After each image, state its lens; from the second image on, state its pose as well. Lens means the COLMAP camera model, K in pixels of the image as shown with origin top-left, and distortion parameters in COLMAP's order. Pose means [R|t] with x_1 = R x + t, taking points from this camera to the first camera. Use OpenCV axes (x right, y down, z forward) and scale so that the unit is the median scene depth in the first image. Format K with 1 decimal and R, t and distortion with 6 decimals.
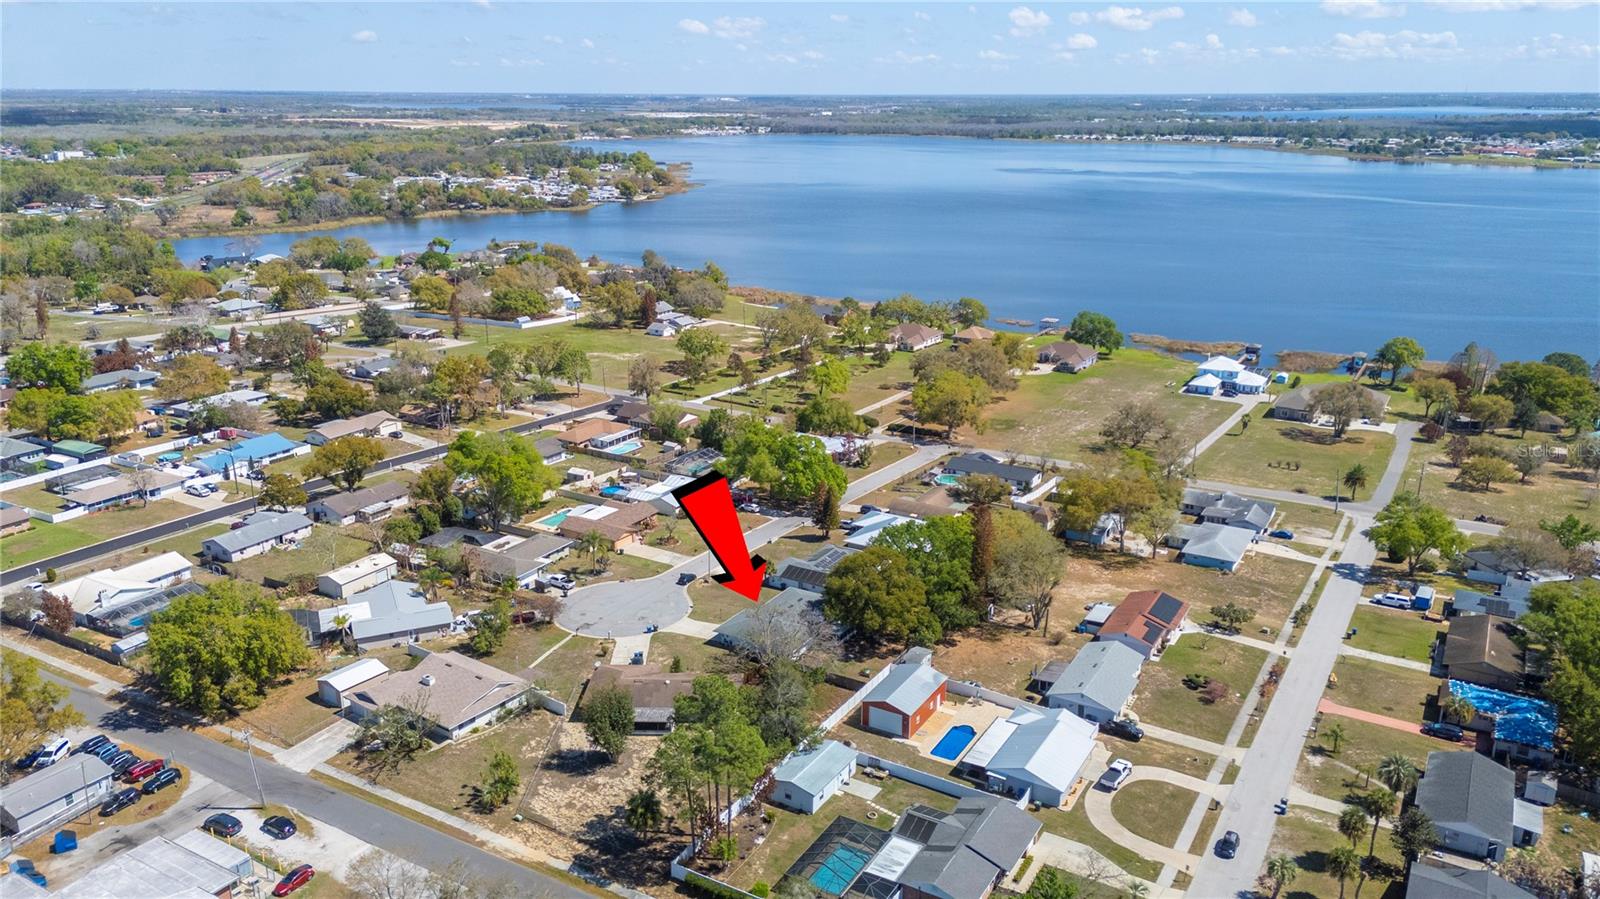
lens RADIAL K [[1173.8, 0, 796.7], [0, 1173.8, 447.7], [0, 0, 1]] dist [0.084651, -0.085297]
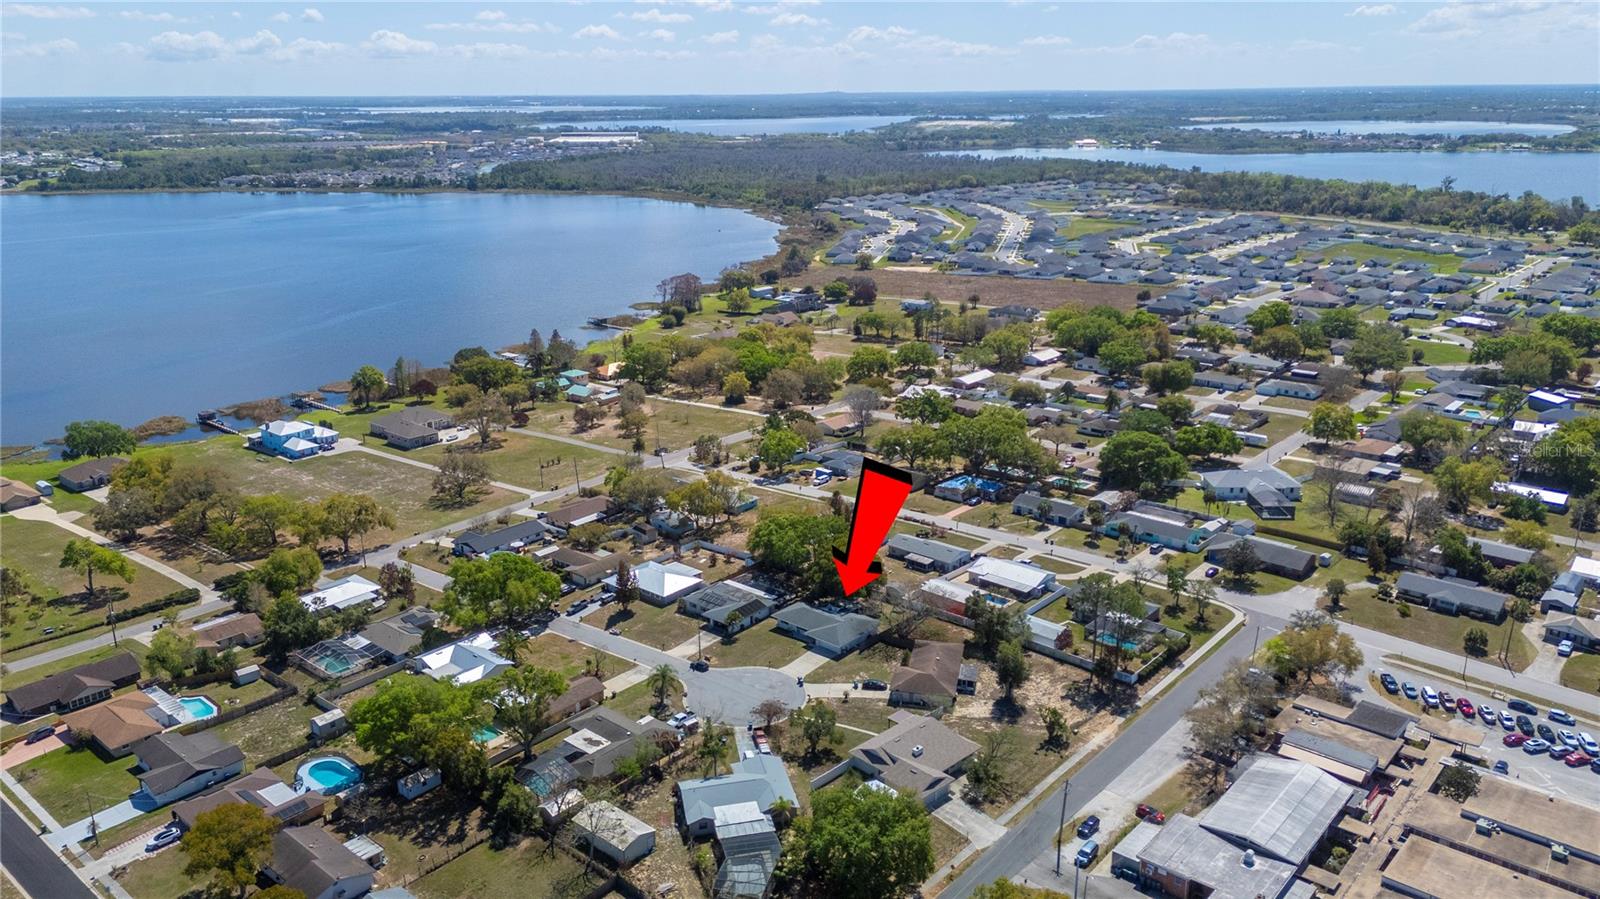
lens RADIAL K [[1173.8, 0, 796.7], [0, 1173.8, 447.7], [0, 0, 1]] dist [0.084651, -0.085297]
pose [[0.181682, -0.288026, 0.940230, -1.077153], [0.292693, 0.928646, 0.227920, -0.309754], [-0.938788, 0.233790, 0.253021, 0.591104]]
